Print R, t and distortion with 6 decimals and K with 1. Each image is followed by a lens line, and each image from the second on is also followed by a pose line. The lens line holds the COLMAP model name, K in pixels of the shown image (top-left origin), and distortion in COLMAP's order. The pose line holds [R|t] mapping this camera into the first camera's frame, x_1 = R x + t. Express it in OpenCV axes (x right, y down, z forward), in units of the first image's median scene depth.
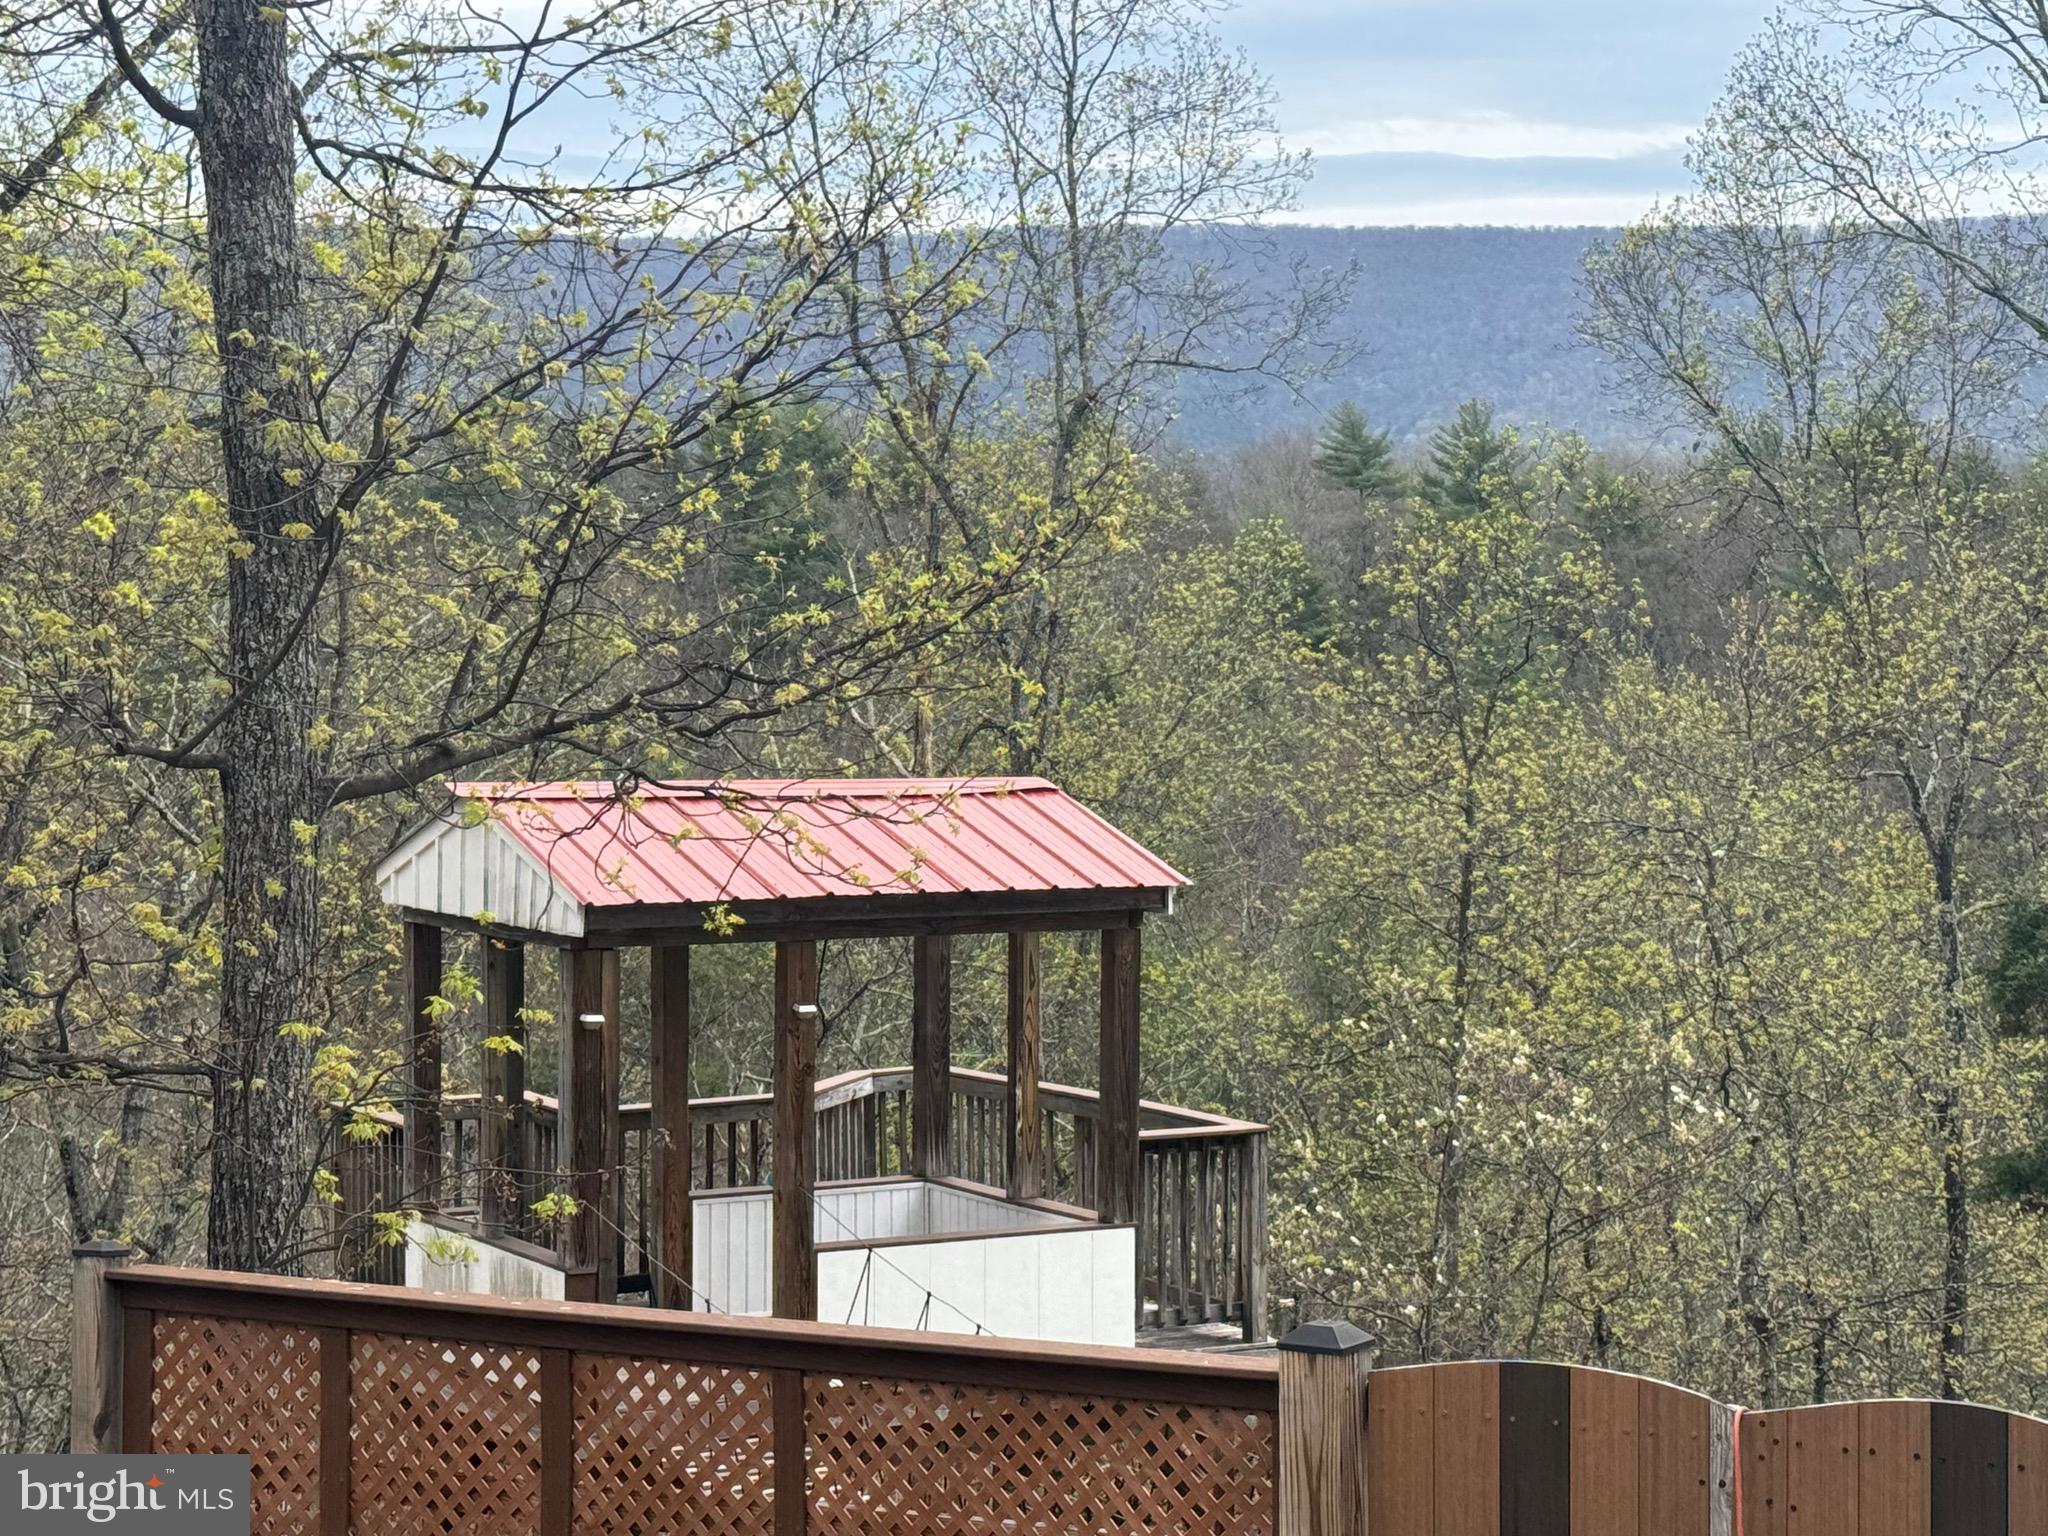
lens RADIAL K [[4098.3, 0, 1043.2], [0, 4098.3, 808.0], [0, 0, 1]] dist [0.134554, 0.000000]
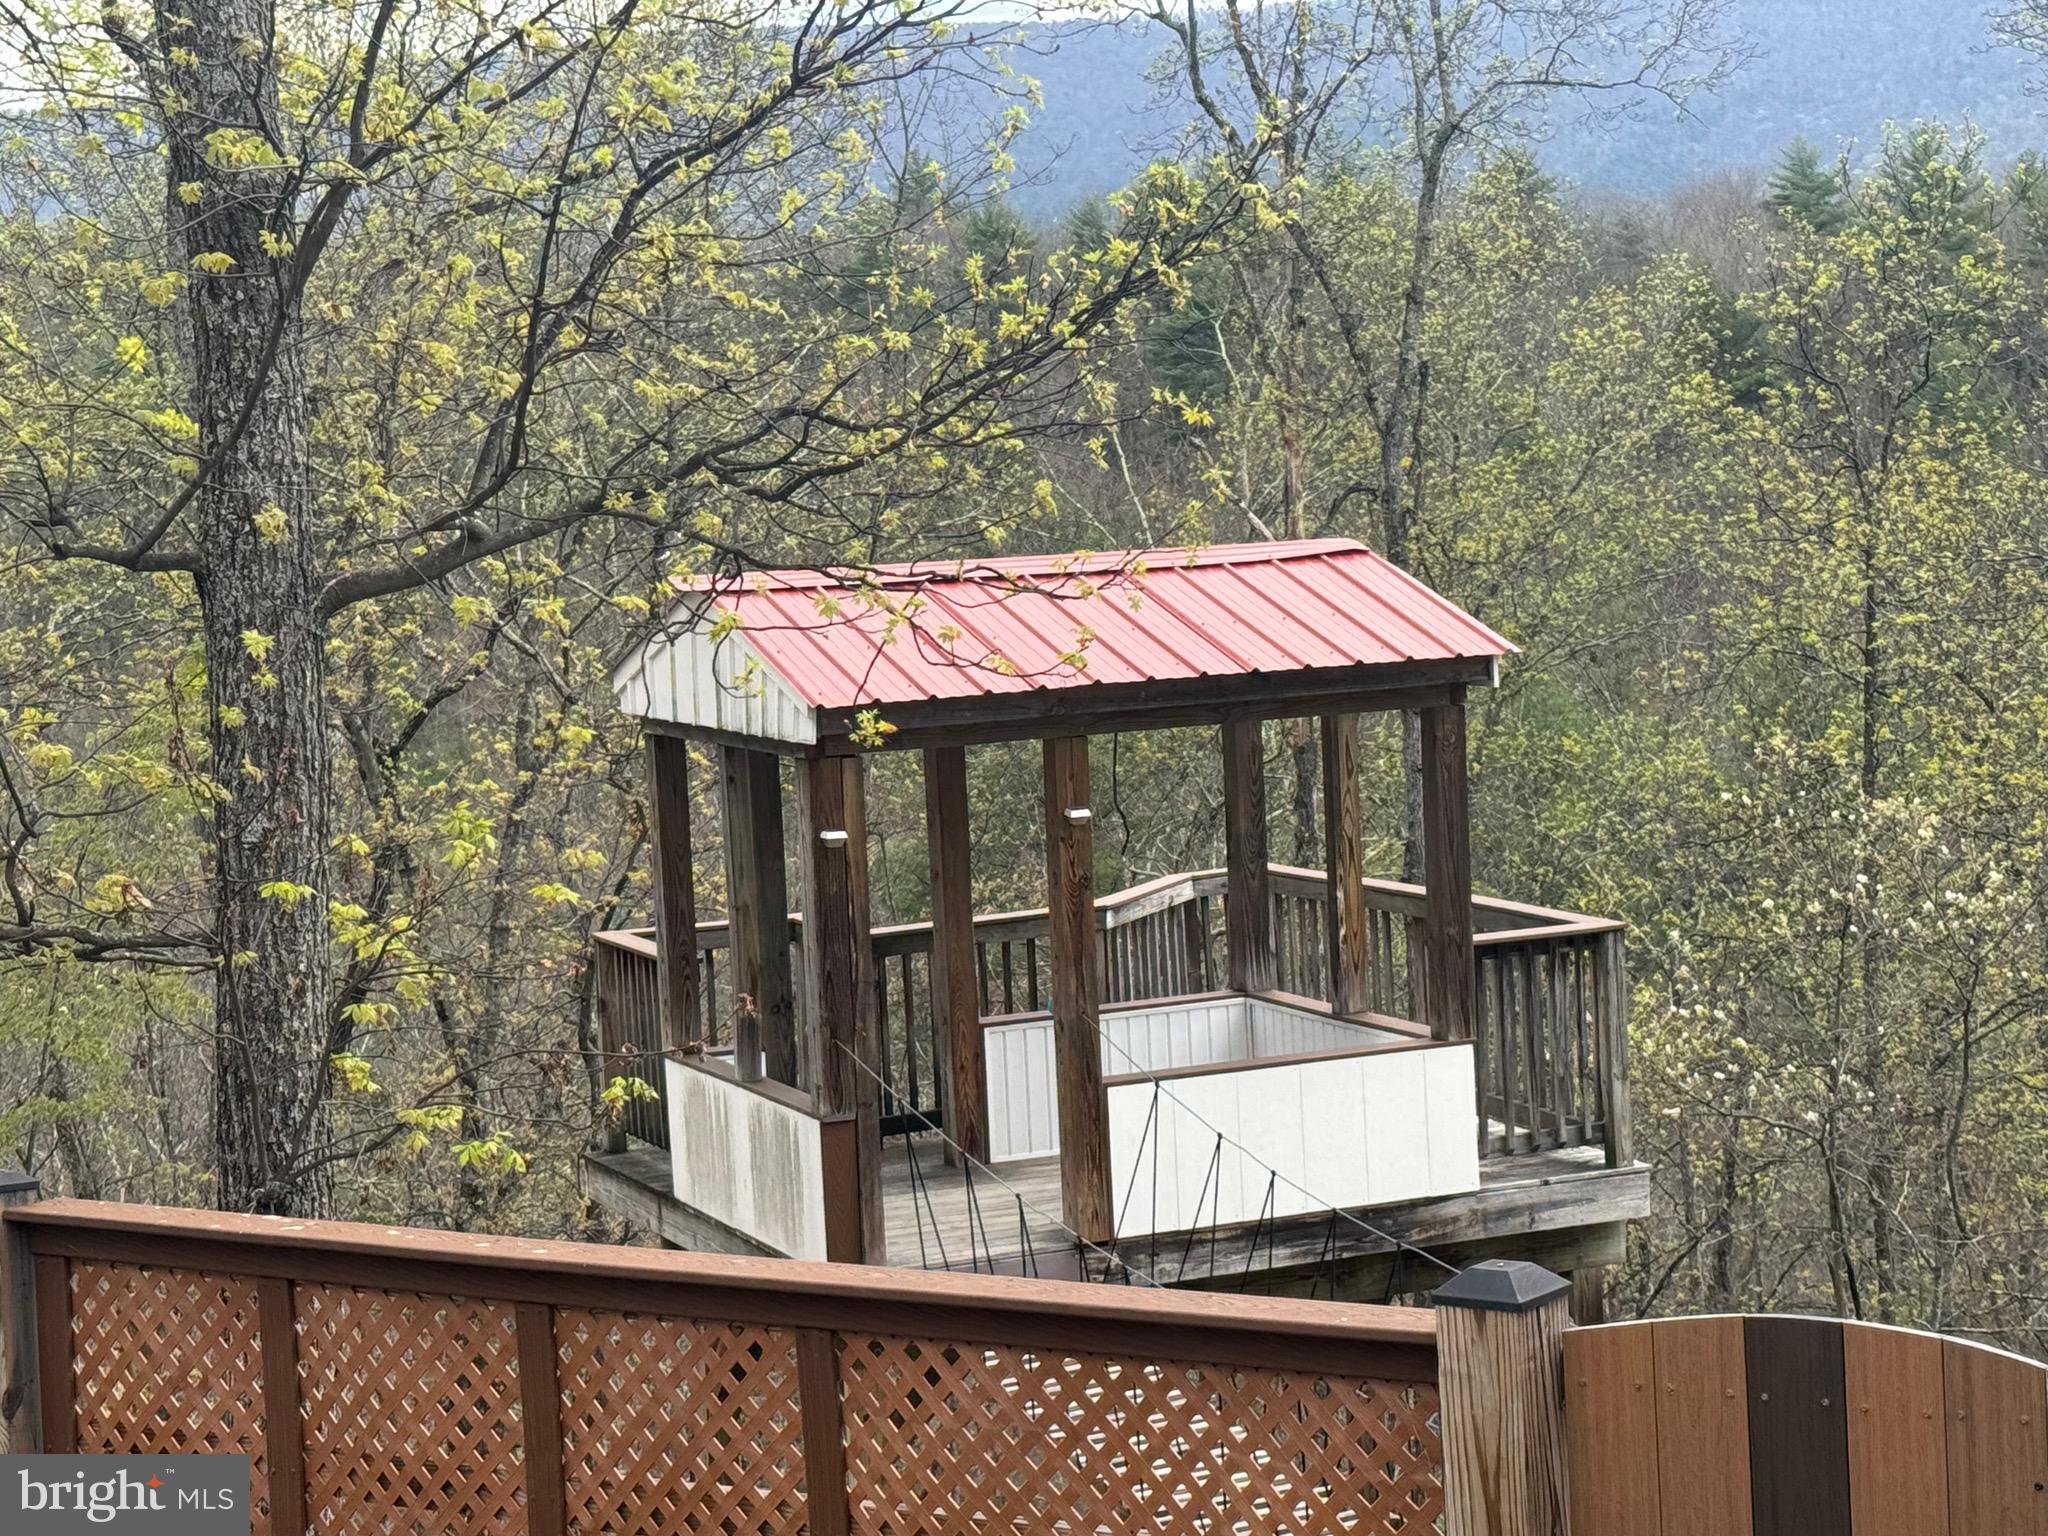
lens RADIAL K [[4098.3, 0, 1041.5], [0, 4098.3, 789.9], [0, 0, 1]] dist [0.134554, 0.000000]
pose [[0.992934, -0.042449, -0.110817, 0.031192], [0.047898, 0.997747, 0.046977, 0.002060], [0.108573, -0.051953, 0.992730, 0.121559]]
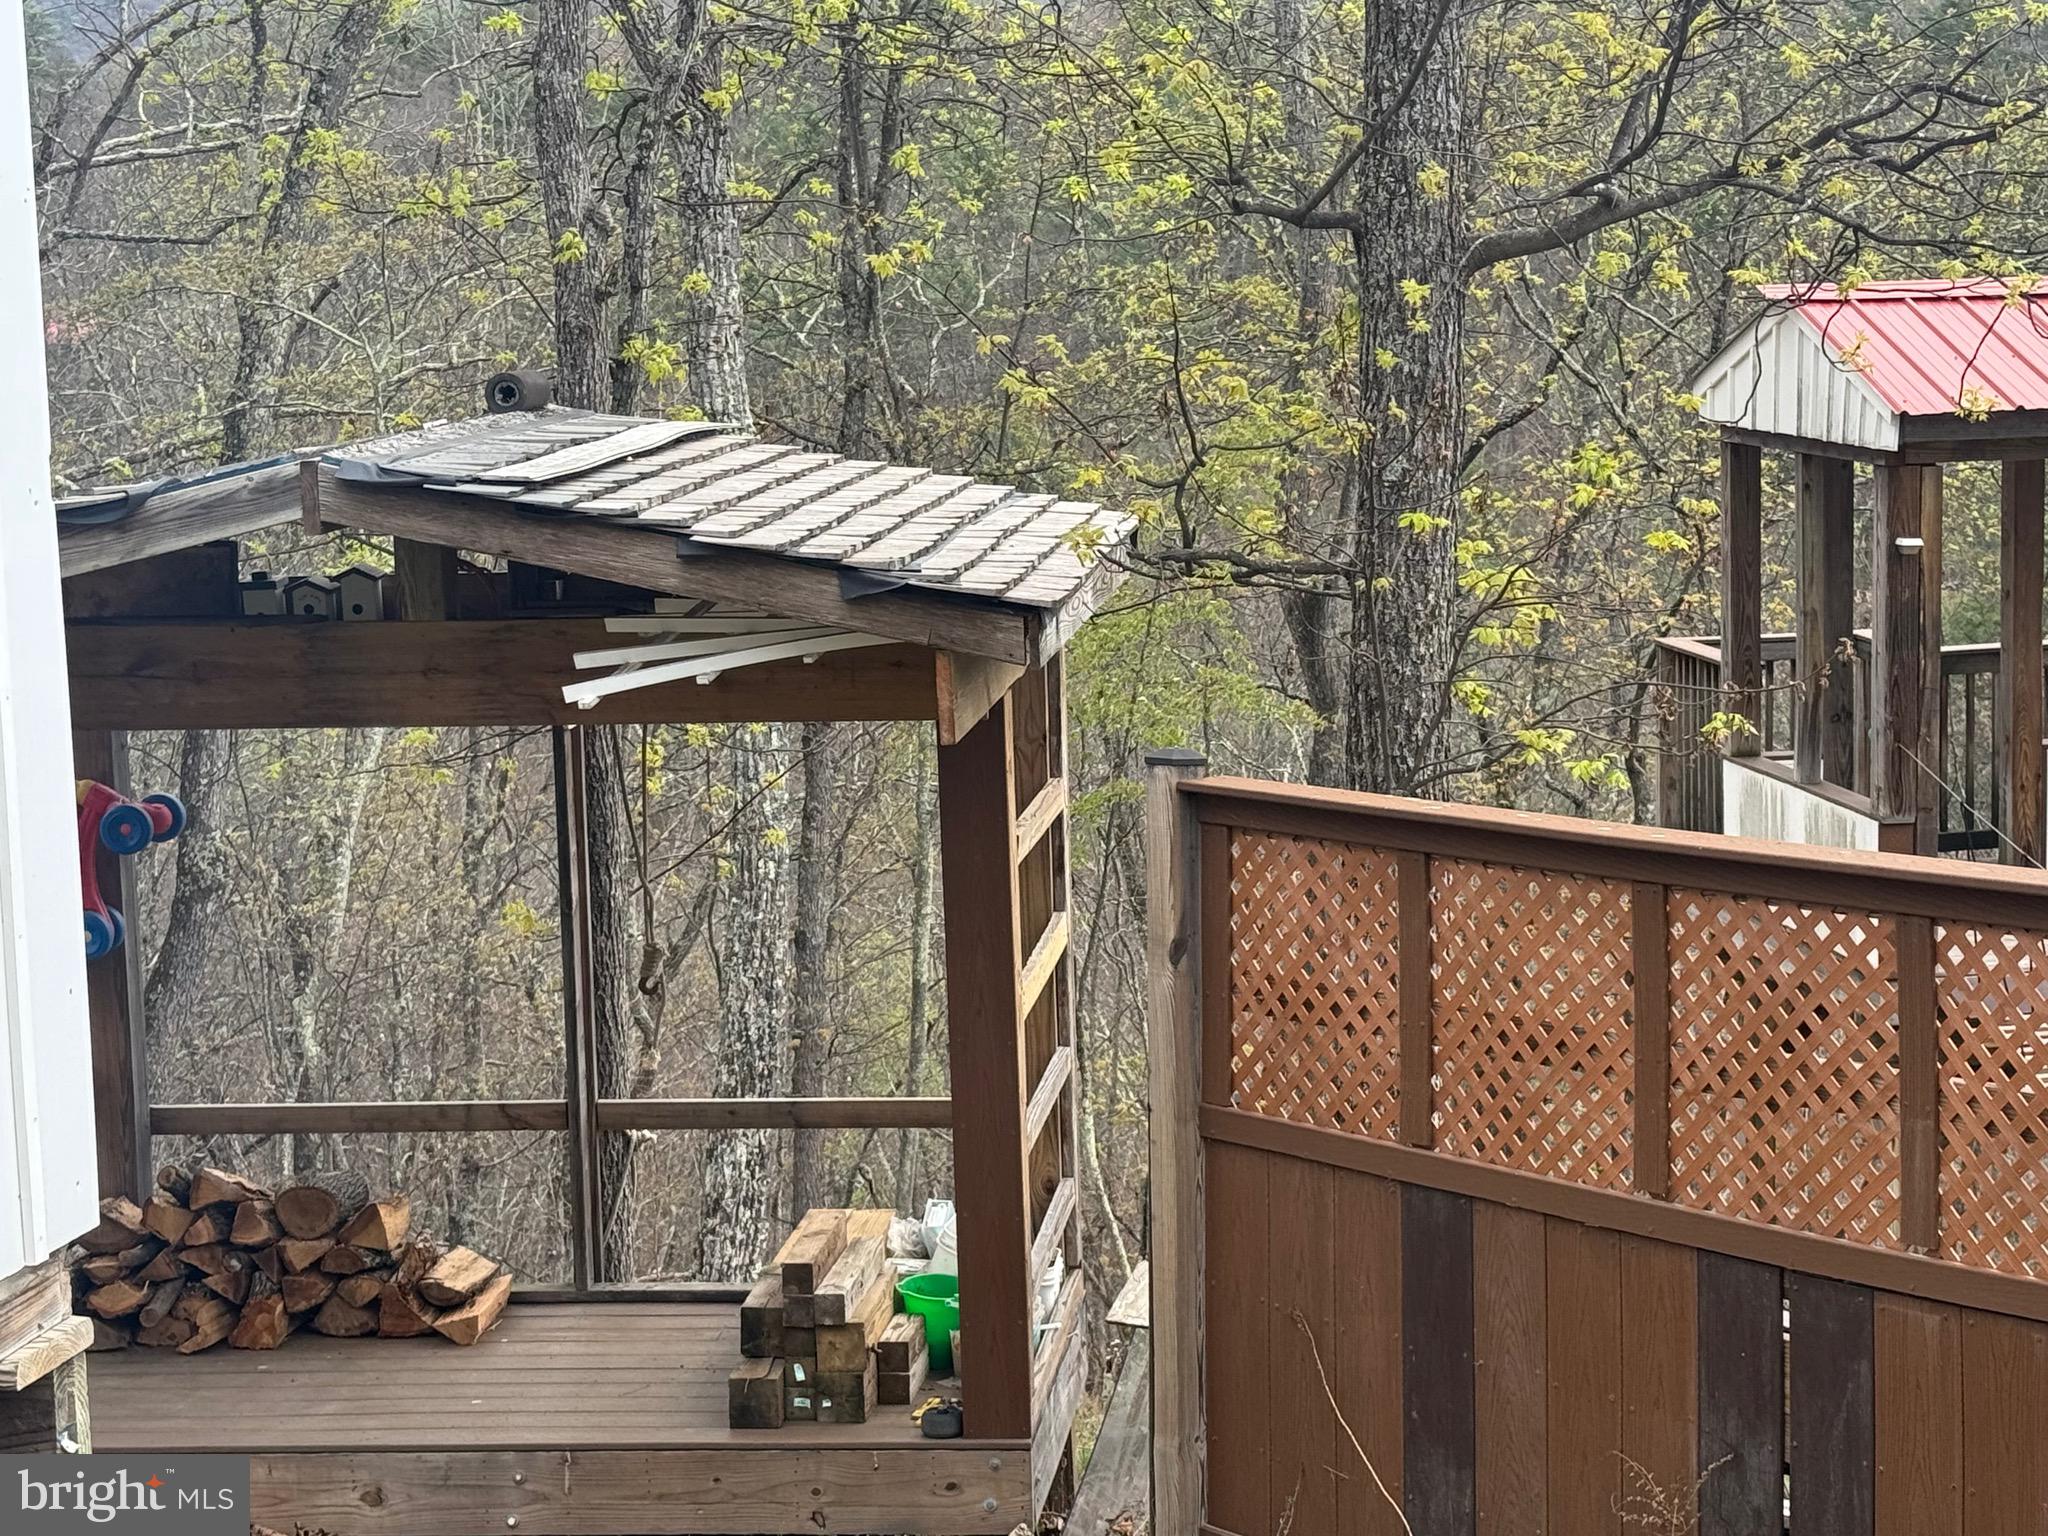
lens RADIAL K [[4098.3, 0, 1025.3], [0, 4098.3, 786.4], [0, 0, 1]] dist [0.134554, 0.000000]
pose [[0.934516, 0.021733, -0.355258, 0.029623], [0.013818, 0.995166, 0.097229, 0.013238], [0.355654, -0.095771, 0.929698, 0.081632]]
